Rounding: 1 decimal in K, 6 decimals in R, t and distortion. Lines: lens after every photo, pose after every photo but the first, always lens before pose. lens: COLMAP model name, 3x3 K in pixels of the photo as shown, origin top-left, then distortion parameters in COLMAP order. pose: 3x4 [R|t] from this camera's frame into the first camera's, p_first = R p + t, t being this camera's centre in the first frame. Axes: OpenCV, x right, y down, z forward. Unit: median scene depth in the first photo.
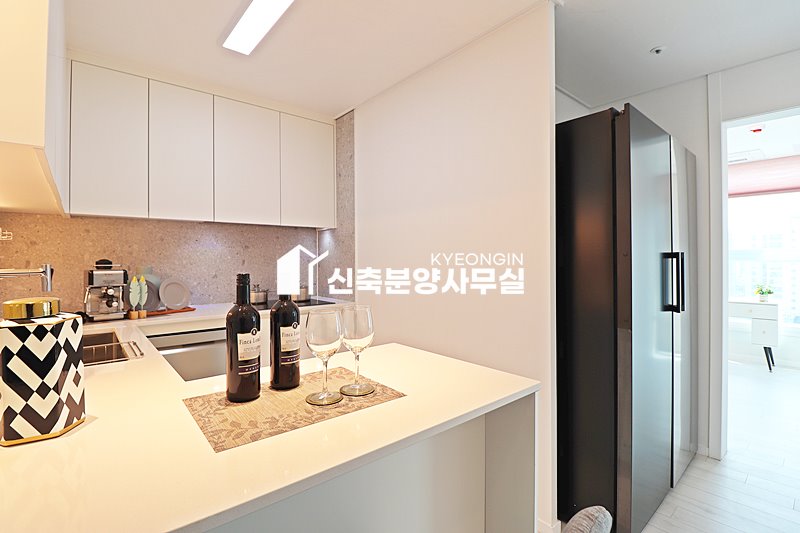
lens RADIAL K [[375.6, 0, 401.5], [0, 375.6, 259.8], [0, 0, 1]] dist [-0.020515, -0.001620]
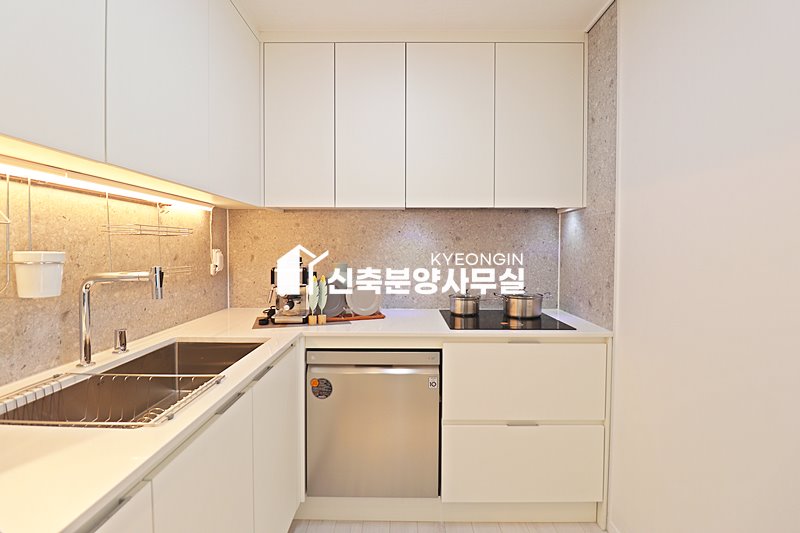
lens RADIAL K [[375.6, 0, 401.5], [0, 375.6, 259.8], [0, 0, 1]] dist [-0.020515, -0.001620]
pose [[0.754877, 0.026918, -0.655314, 0.005757], [-0.006252, 0.999407, 0.033851, -0.017470], [0.655837, -0.021456, 0.754598, 0.366227]]
